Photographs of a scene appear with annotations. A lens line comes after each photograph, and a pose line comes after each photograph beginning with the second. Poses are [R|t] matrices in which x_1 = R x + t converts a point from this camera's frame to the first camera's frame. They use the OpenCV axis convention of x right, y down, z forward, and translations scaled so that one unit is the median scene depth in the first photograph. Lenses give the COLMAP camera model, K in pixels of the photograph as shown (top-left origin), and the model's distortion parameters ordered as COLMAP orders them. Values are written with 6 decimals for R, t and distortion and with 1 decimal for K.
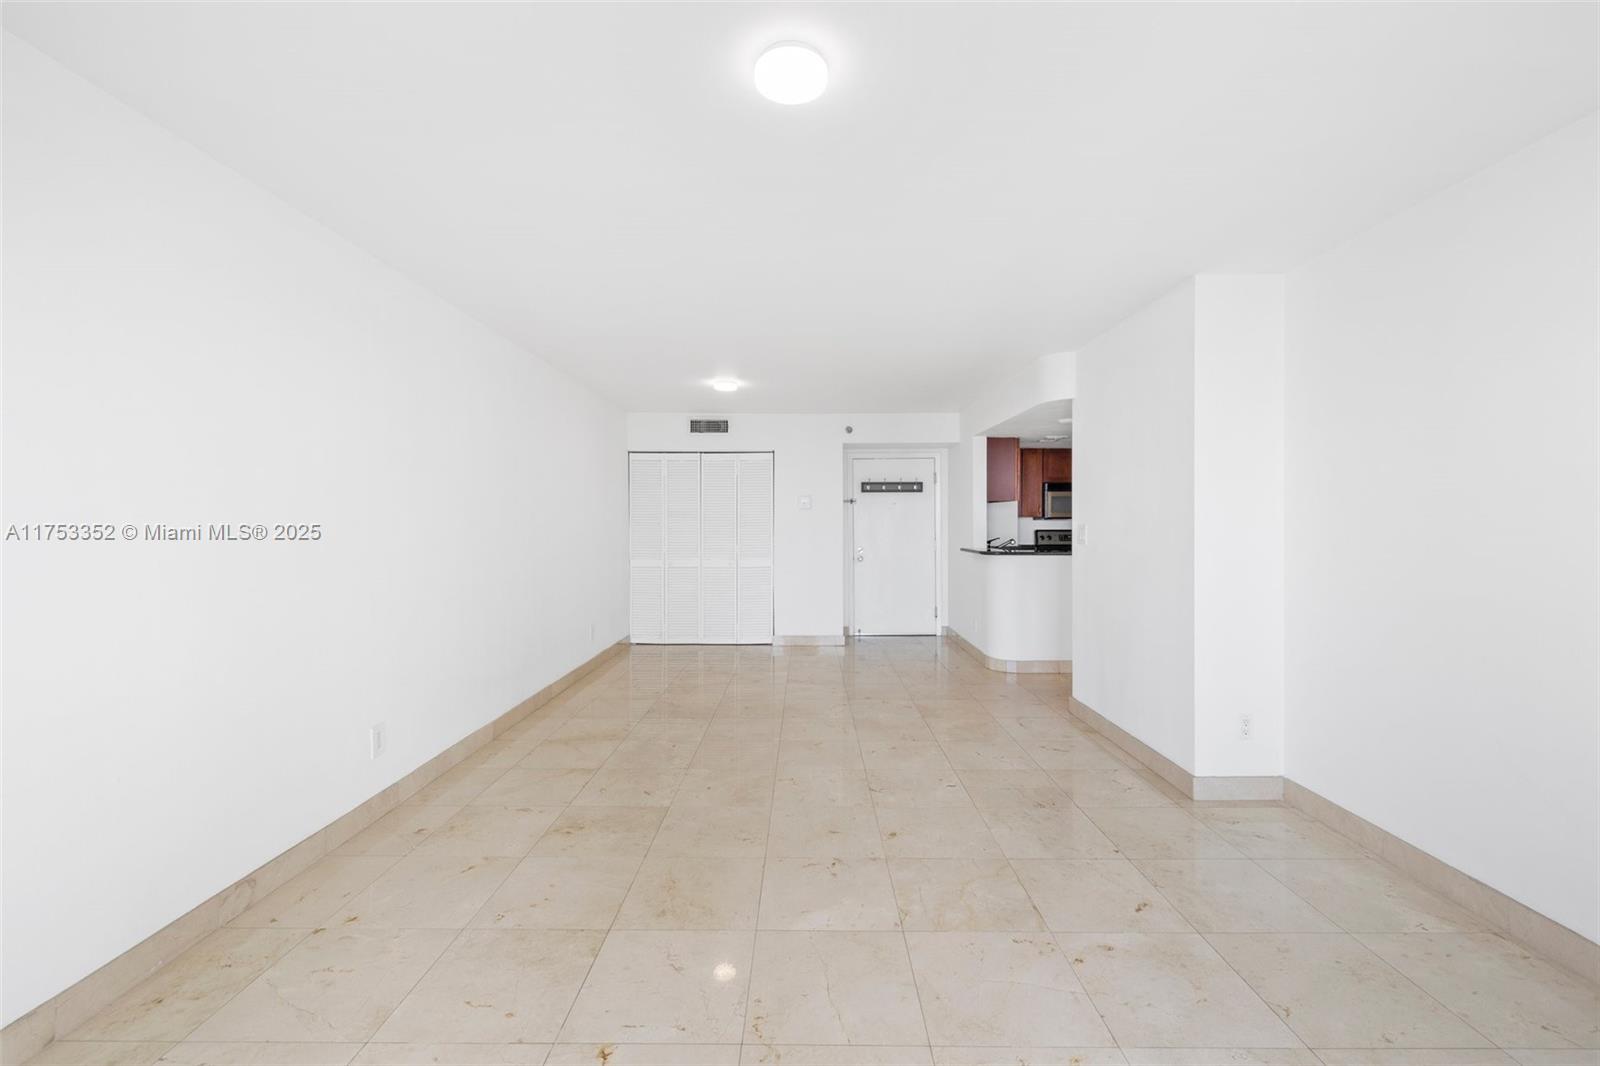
lens RADIAL K [[672.7, 0, 801.8], [0, 672.7, 528.7], [0, 0, 1]] dist [0.001317, -0.001032]
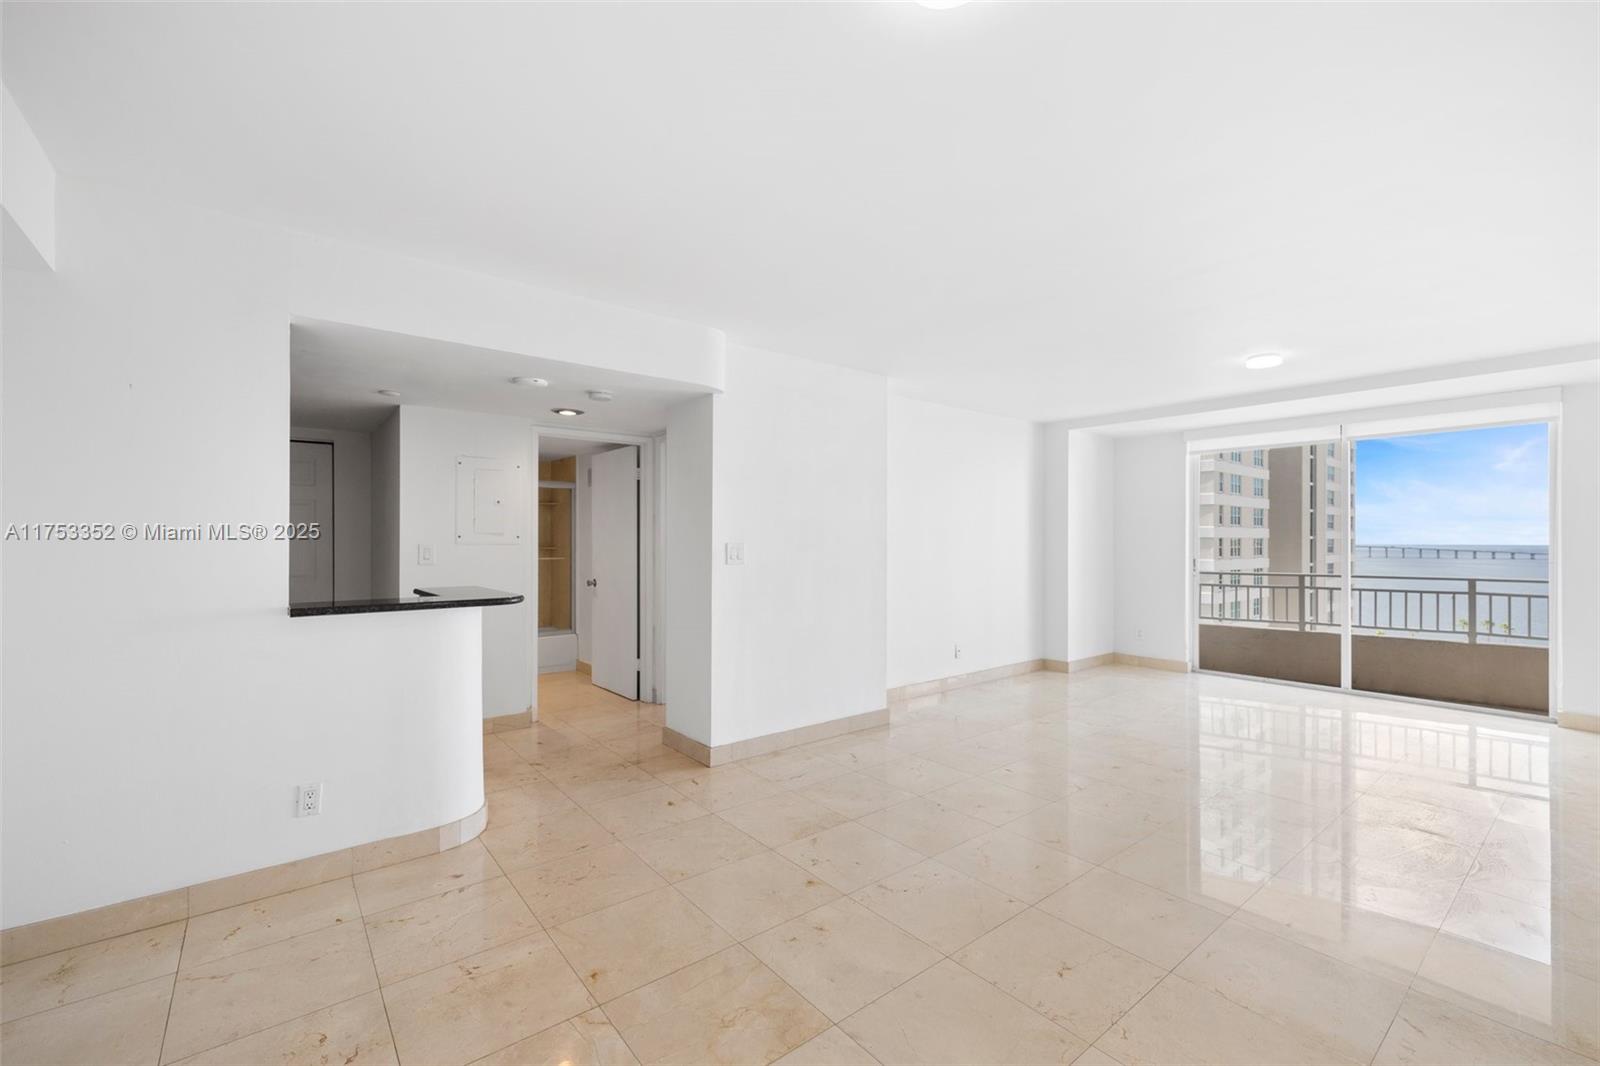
lens RADIAL K [[672.7, 0, 802.4], [0, 672.7, 539.3], [0, 0, 1]] dist [0.001317, -0.001032]
pose [[-0.632492, 0.001473, 0.774565, -0.235289], [0.007983, 0.999957, 0.004618, -0.009609], [-0.774526, 0.009104, -0.632477, 1.064587]]
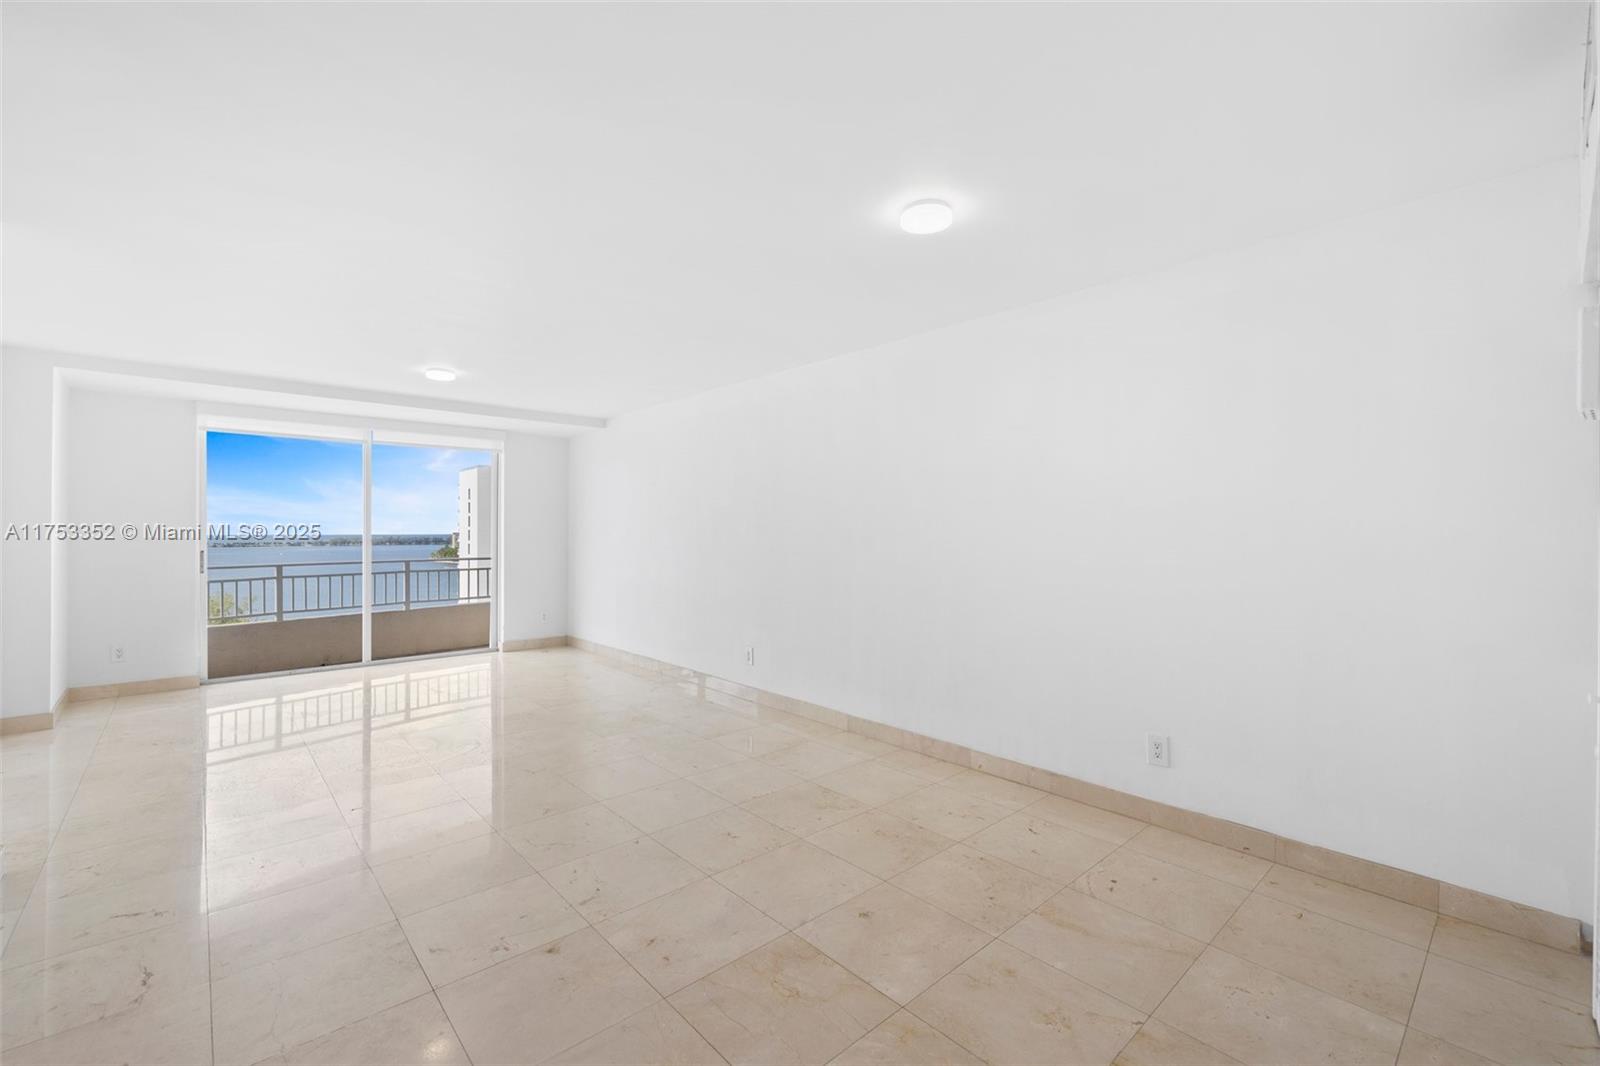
lens RADIAL K [[672.7, 0, 804.6], [0, 672.7, 526.6], [0, 0, 1]] dist [0.001317, -0.001032]
pose [[-0.729719, -0.004618, -0.683732, 0.218086], [-0.006543, 0.999979, 0.000229, -0.009247], [0.683716, 0.004641, -0.729733, 1.131413]]
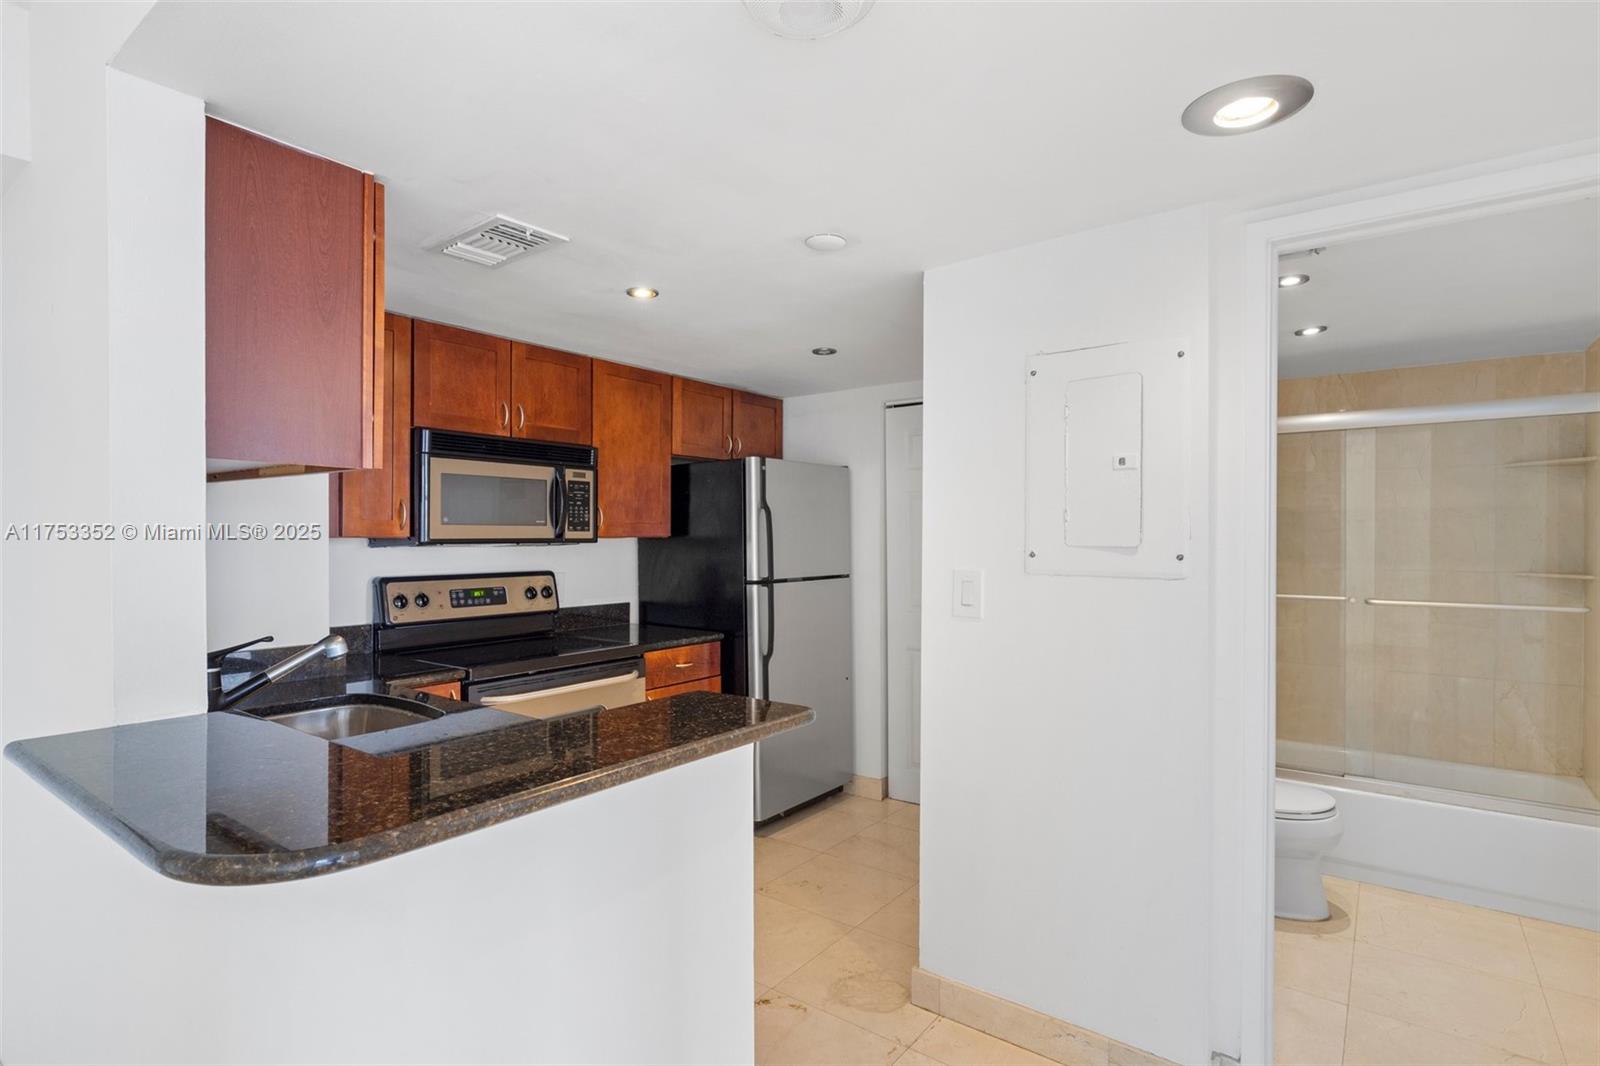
lens RADIAL K [[797.6, 0, 803.5], [0, 797.6, 541.9], [0, 0, 1]] dist [-0.001511, 0.000262]
pose [[0.597060, -0.002760, 0.802192, 0.205993], [0.005532, 0.999984, -0.000677, -0.017278], [-0.802178, 0.004842, 0.597066, 0.766009]]
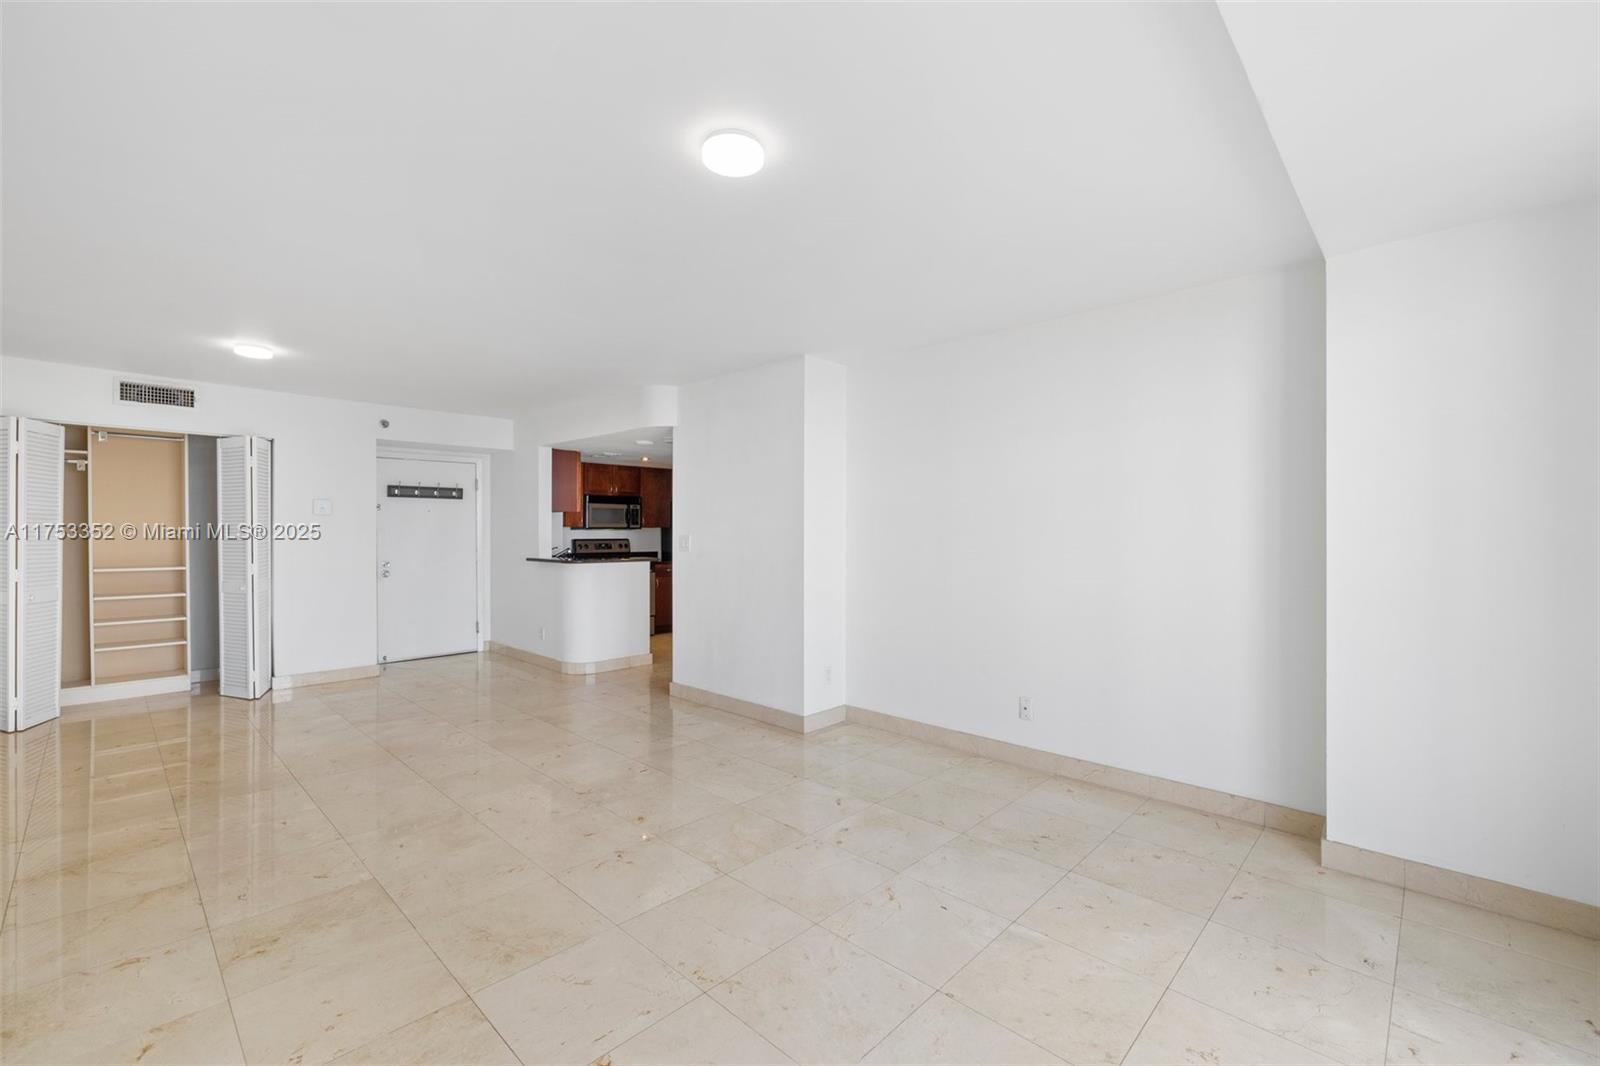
lens RADIAL K [[672.7, 0, 802.3], [0, 672.7, 536.5], [0, 0, 1]] dist [0.001317, -0.001032]
pose [[0.684595, -0.002384, 0.728919, -0.216886], [0.003505, 0.999994, -0.000021, -0.001326], [-0.728915, 0.002570, 0.684599, 0.026523]]
